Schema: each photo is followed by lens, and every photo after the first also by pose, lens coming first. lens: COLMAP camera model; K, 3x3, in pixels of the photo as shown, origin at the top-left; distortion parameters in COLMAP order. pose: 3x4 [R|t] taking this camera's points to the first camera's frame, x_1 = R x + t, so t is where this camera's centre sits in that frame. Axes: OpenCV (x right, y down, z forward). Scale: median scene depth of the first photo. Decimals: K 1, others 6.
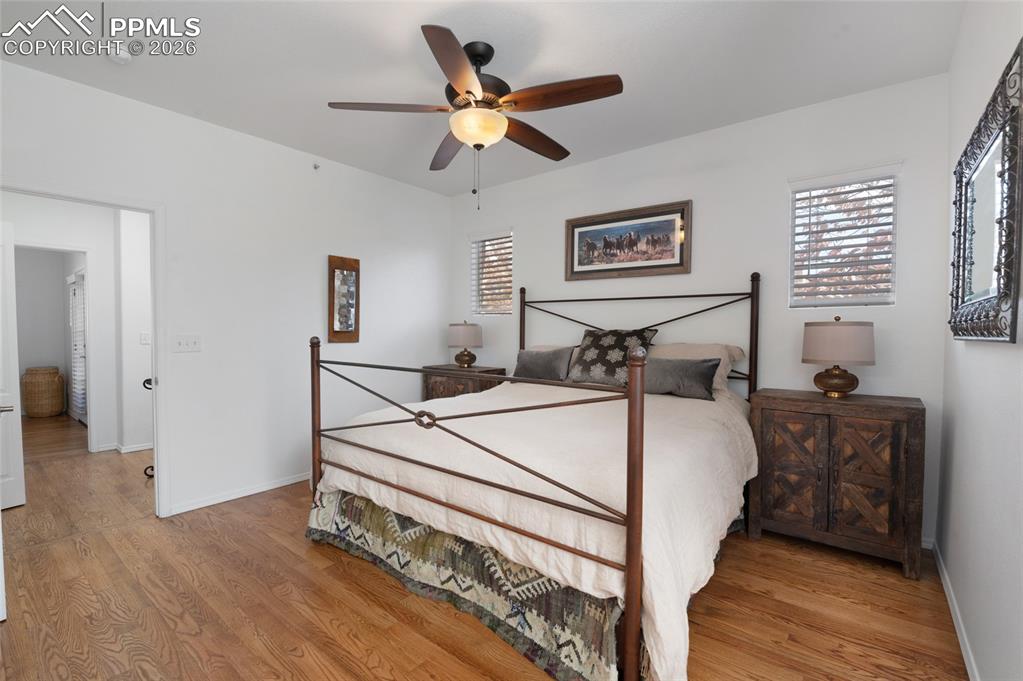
lens RADIAL K [[448.4, 0, 504.5], [0, 448.4, 342.6], [0, 0, 1]] dist [0.000504, -0.012845]
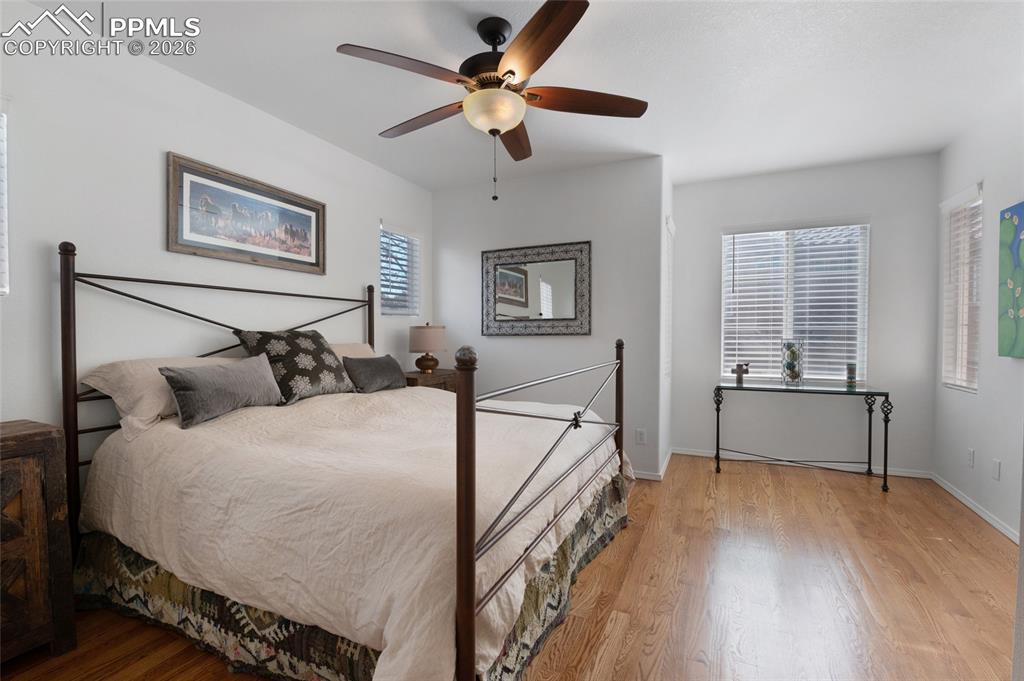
lens RADIAL K [[448.8, 0, 504.9], [0, 448.8, 342.6], [0, 0, 1]] dist [0.000504, -0.012845]
pose [[-0.224116, -0.018428, 0.974388, -0.664912], [0.035549, 0.999001, 0.027070, -0.014923], [-0.973914, 0.040706, -0.223237, 0.821317]]
